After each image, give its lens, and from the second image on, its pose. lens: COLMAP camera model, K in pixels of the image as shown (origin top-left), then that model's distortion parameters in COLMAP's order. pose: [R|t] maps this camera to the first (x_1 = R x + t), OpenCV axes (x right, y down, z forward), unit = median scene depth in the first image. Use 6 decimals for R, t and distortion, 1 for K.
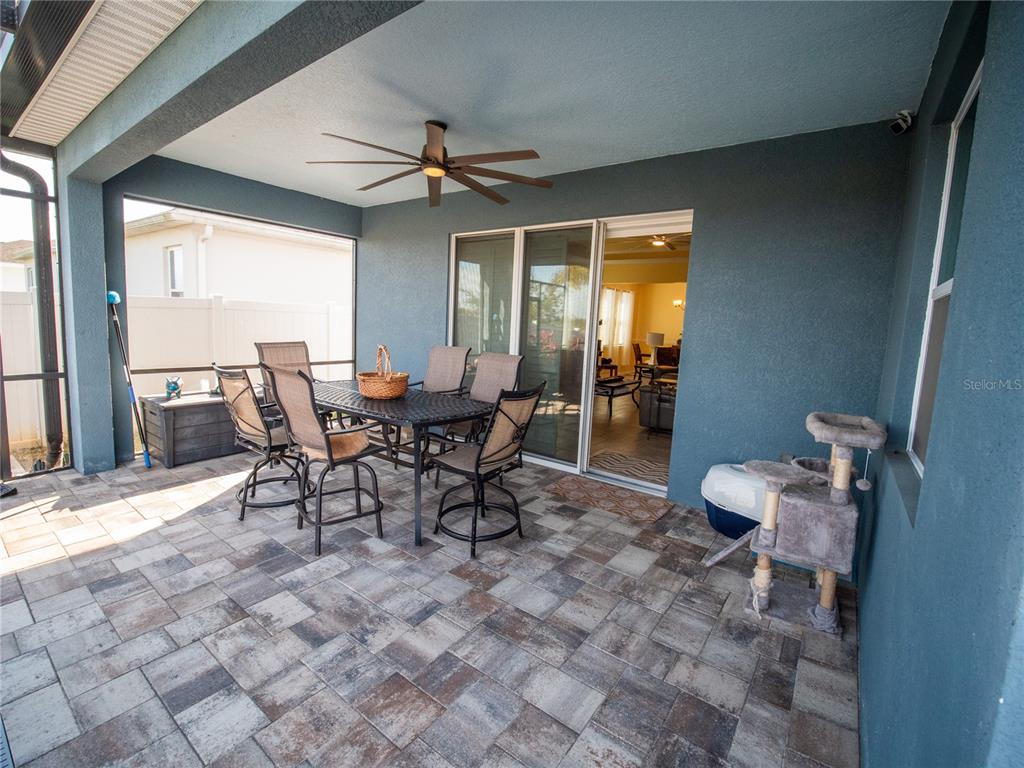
lens RADIAL K [[470.7, 0, 511.9], [0, 470.7, 379.2], [0, 0, 1]] dist [-0.013464, -0.002193]
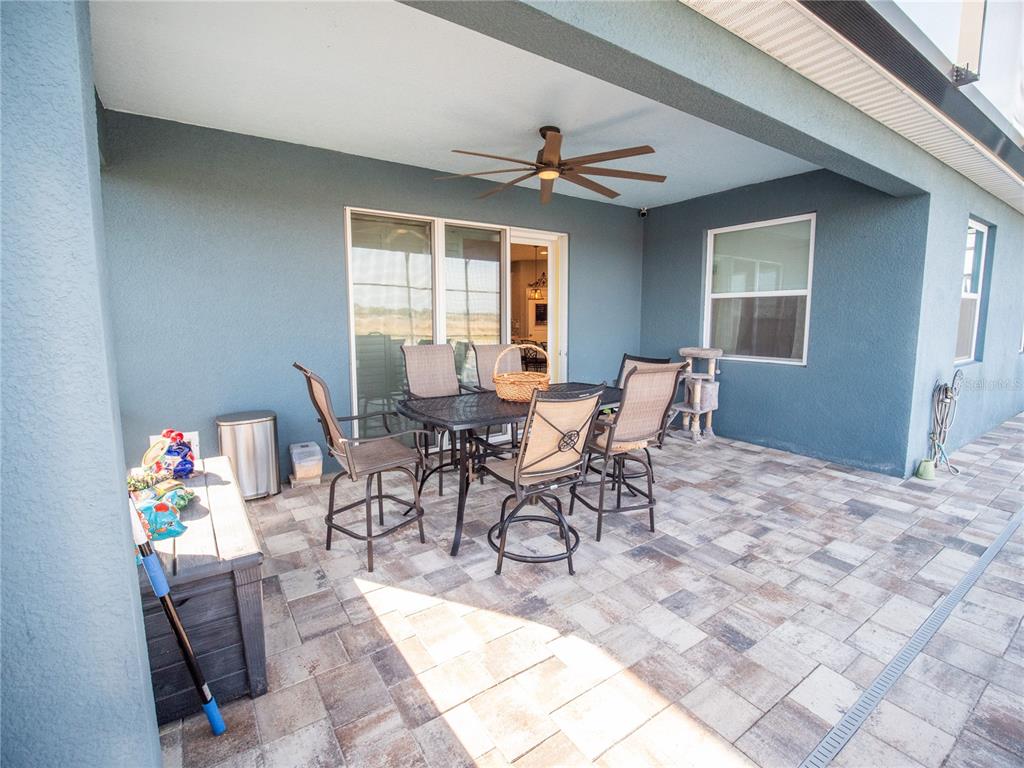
lens RADIAL K [[470.7, 0, 511.5], [0, 470.7, 381.1], [0, 0, 1]] dist [-0.013464, -0.002193]
pose [[0.313680, -0.176005, 0.933074, -1.843929], [0.136060, 0.980861, 0.139278, -0.212761], [-0.939730, 0.083265, 0.331624, 1.135527]]
